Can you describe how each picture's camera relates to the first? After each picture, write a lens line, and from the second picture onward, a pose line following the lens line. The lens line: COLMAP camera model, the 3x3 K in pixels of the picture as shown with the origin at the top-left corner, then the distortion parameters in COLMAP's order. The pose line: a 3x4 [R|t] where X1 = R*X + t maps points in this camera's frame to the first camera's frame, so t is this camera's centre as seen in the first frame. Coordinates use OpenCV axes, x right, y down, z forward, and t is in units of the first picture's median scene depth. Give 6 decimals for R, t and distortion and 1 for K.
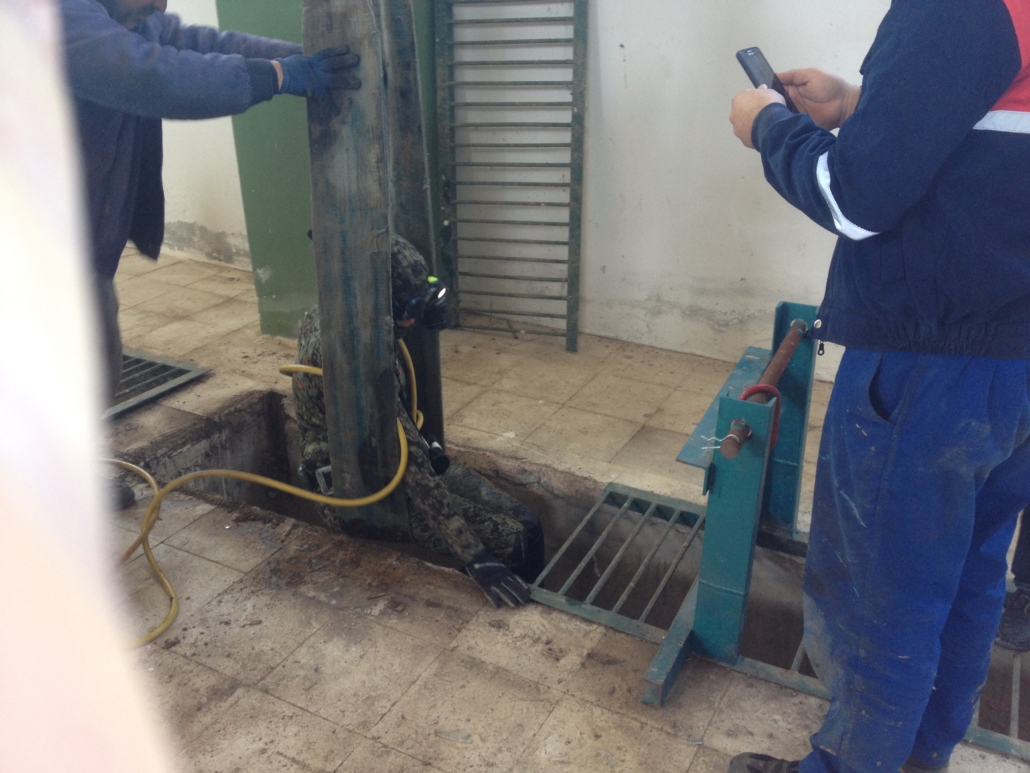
lens RADIAL K [[931.2, 0, 505.9], [0, 931.2, 408.5], [0, 0, 1]] dist [0.145089, -0.314618]
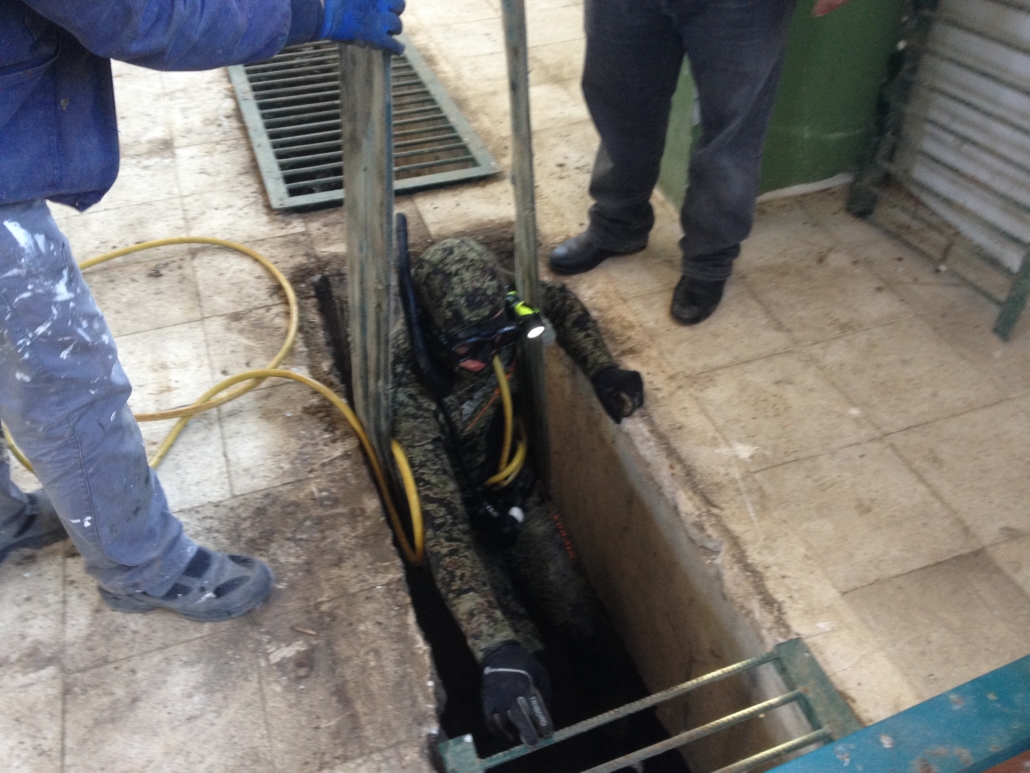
lens RADIAL K [[931.2, 0, 505.9], [0, 931.2, 408.5], [0, 0, 1]] dist [0.145089, -0.314618]
pose [[0.744066, 0.446817, -0.496710, 0.169882], [-0.282390, 0.884113, 0.372290, -0.169450], [0.605493, -0.136742, 0.784015, 0.405376]]
